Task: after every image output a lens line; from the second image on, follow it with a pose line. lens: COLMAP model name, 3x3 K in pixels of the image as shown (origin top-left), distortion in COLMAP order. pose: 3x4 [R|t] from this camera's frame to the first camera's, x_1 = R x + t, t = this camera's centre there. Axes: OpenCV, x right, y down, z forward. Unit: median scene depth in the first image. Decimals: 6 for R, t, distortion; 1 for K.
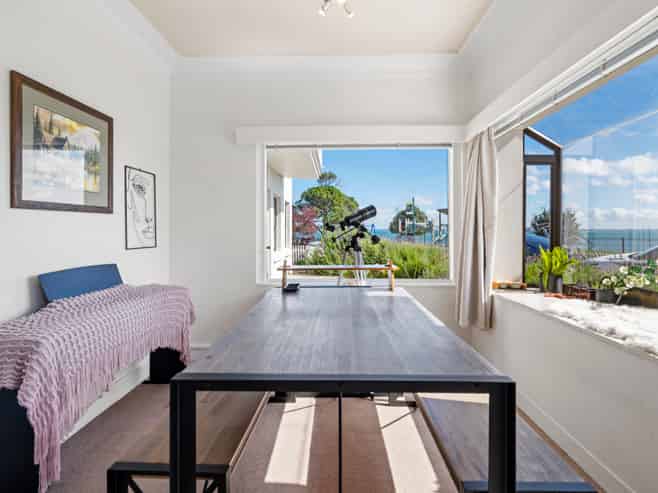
lens RADIAL K [[351.4, 0, 329.0], [0, 351.4, 230.5], [0, 0, 1]] dist [0.000124, -0.000102]
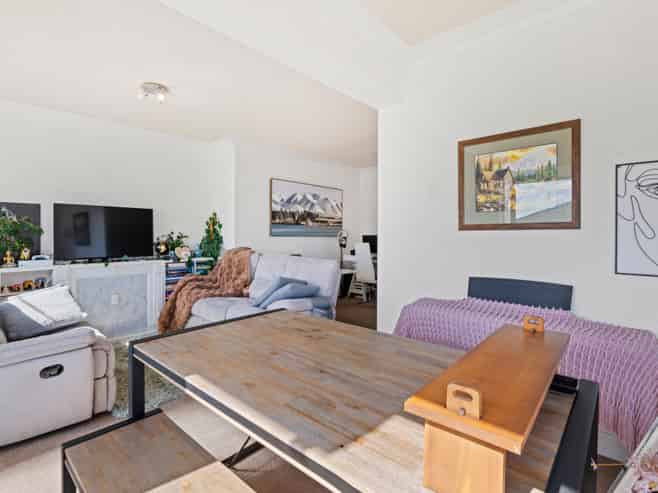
lens RADIAL K [[329.5, 0, 329.4], [0, 329.5, 236.2], [0, 0, 1]] dist [0.000588, 0.000094]
pose [[-0.653627, -0.000339, -0.756817, 0.402044], [-0.005241, 0.999978, 0.004078, -0.029915], [0.756799, 0.006632, -0.653614, 1.062148]]
